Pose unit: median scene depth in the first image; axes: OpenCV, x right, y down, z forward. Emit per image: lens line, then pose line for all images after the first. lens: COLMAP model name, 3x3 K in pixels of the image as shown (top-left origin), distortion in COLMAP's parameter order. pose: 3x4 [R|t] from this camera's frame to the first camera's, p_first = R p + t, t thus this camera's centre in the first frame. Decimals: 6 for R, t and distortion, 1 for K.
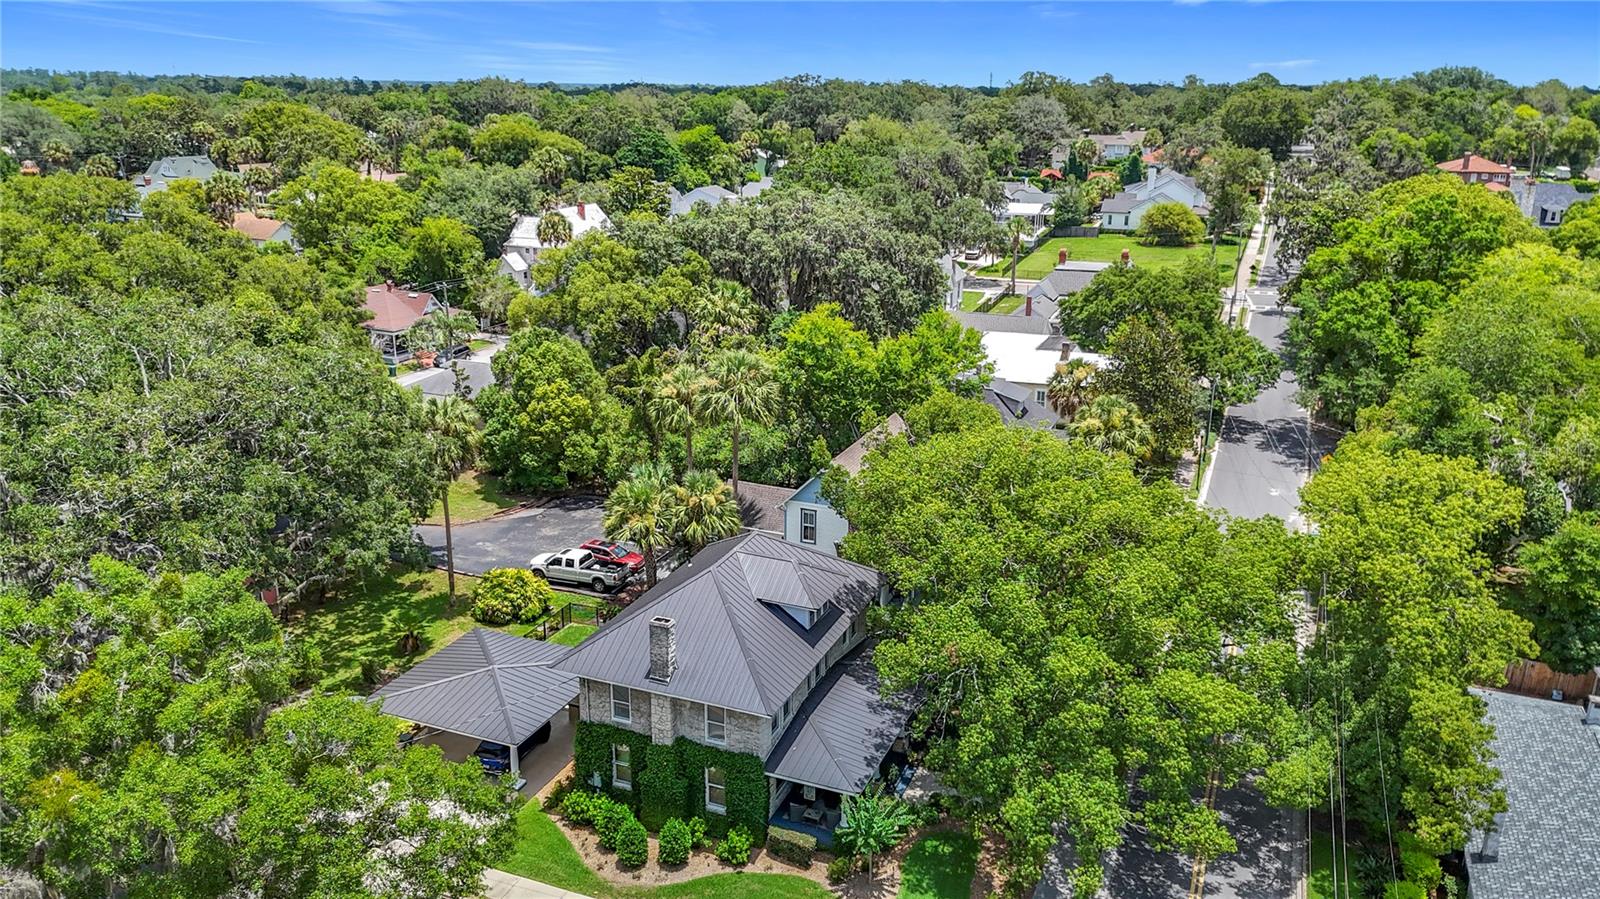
lens RADIAL K [[1173.2, 0, 800.0], [0, 1173.2, 449.5], [0, 0, 1]] dist [0.086215, -0.097984]
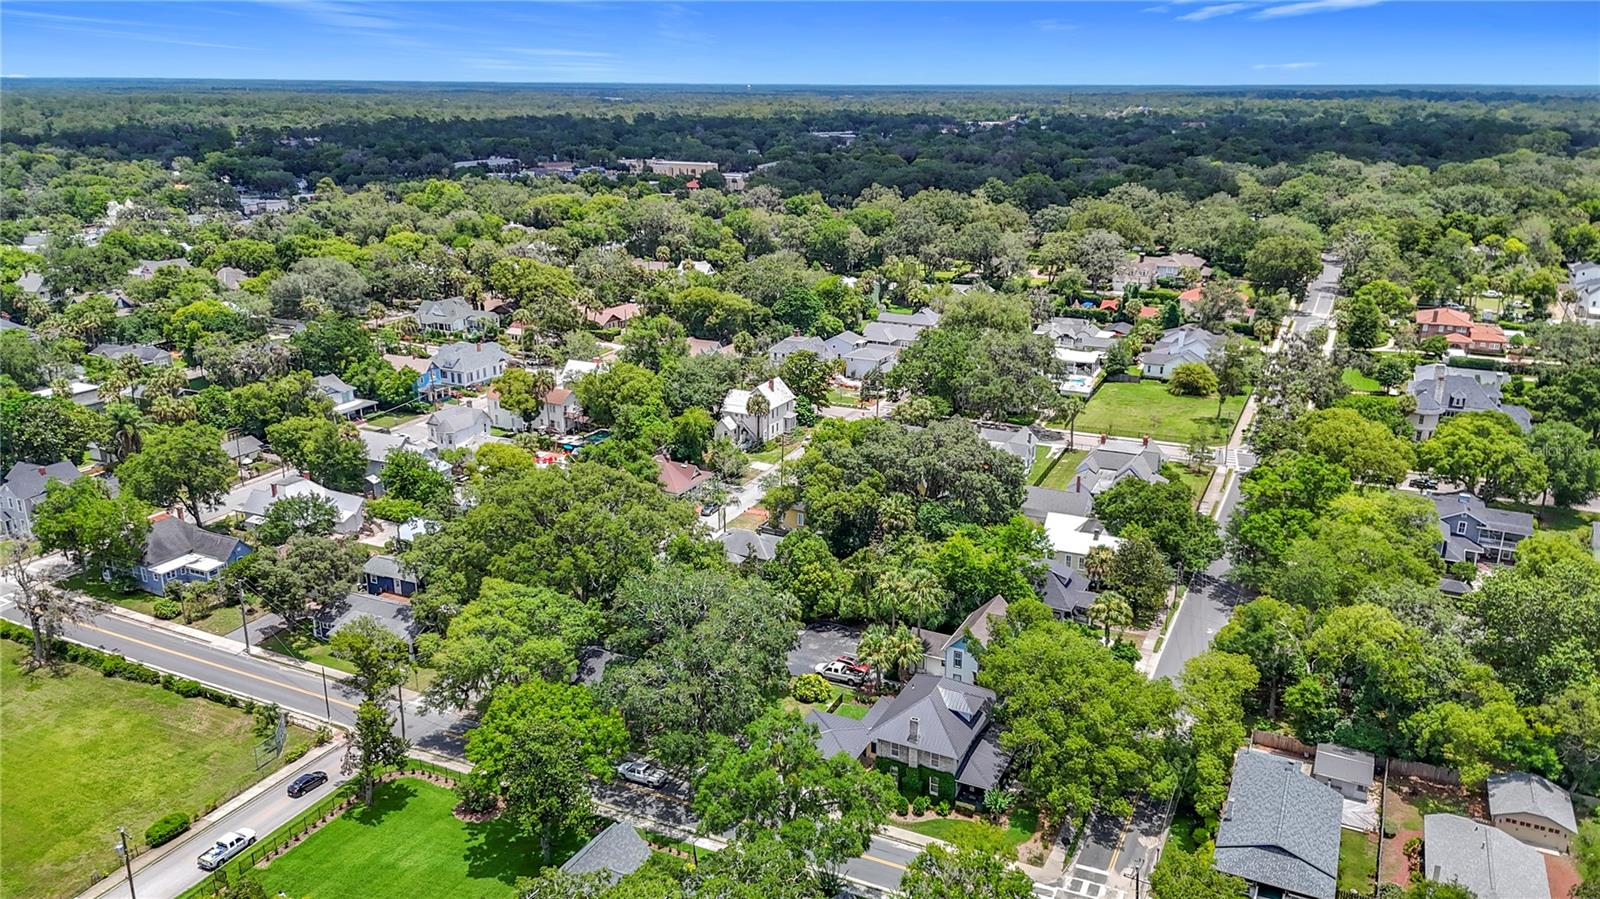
lens RADIAL K [[1173.2, 0, 800.0], [0, 1173.2, 449.5], [0, 0, 1]] dist [0.086215, -0.097984]
pose [[0.998065, 0.011802, -0.061044, -0.119678], [-0.011849, 0.999930, -0.000410, -0.242073], [0.061035, 0.001132, 0.998135, -0.873734]]
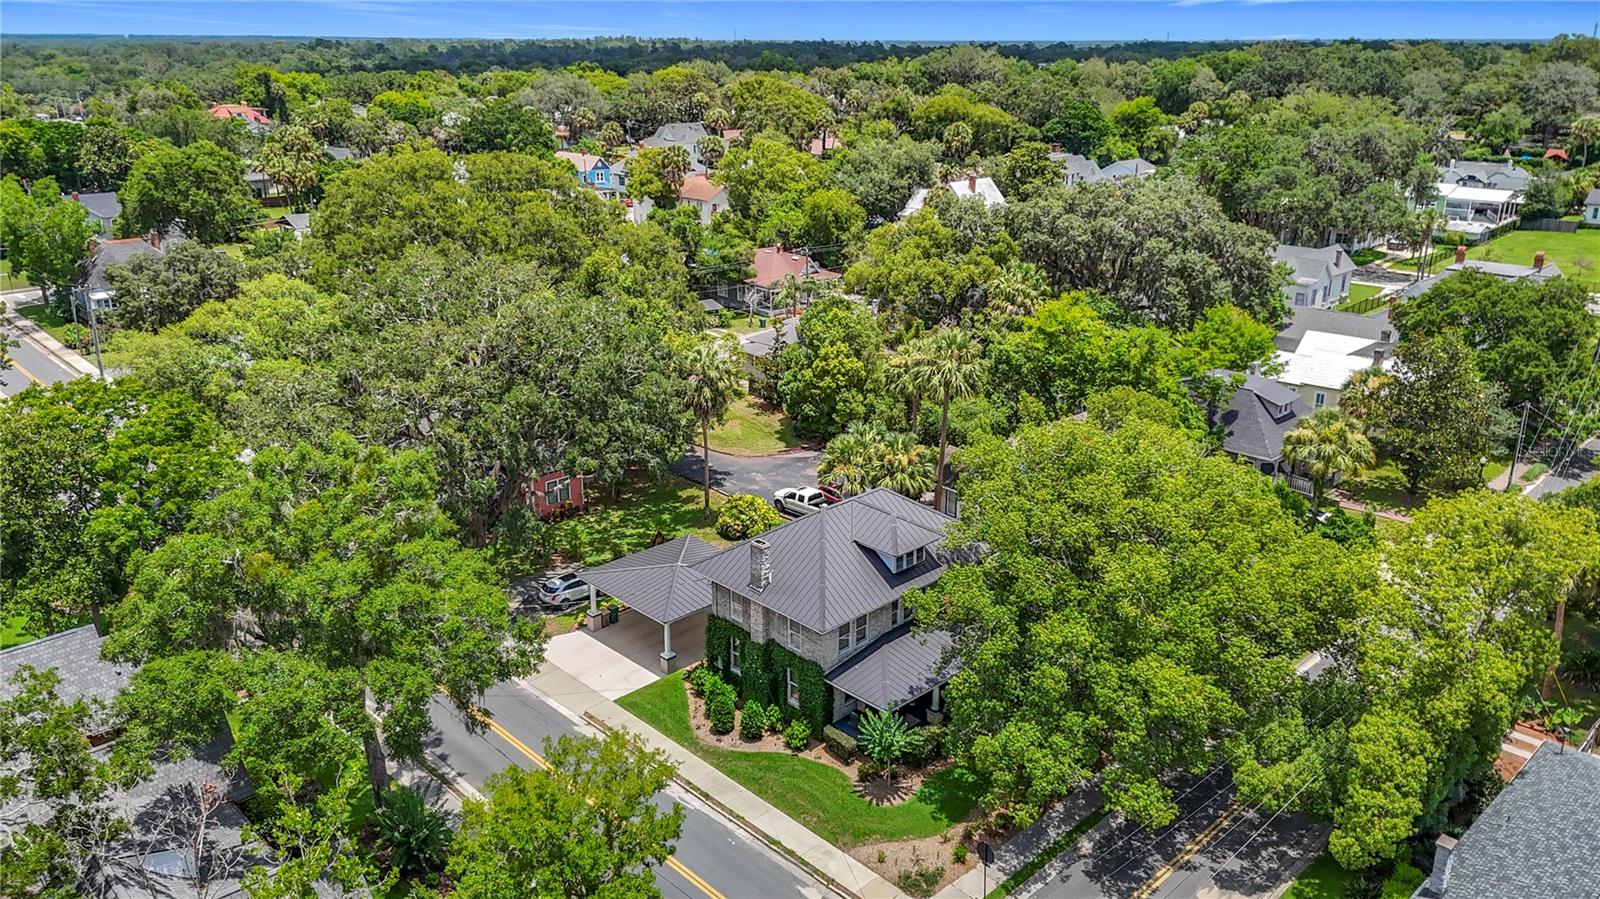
lens RADIAL K [[1173.2, 0, 800.0], [0, 1173.2, 449.5], [0, 0, 1]] dist [0.086215, -0.097984]
pose [[0.916013, 0.124394, -0.381375, 0.208682], [-0.112300, 0.992211, 0.053901, -0.013335], [0.385109, -0.006546, 0.922848, -0.069625]]
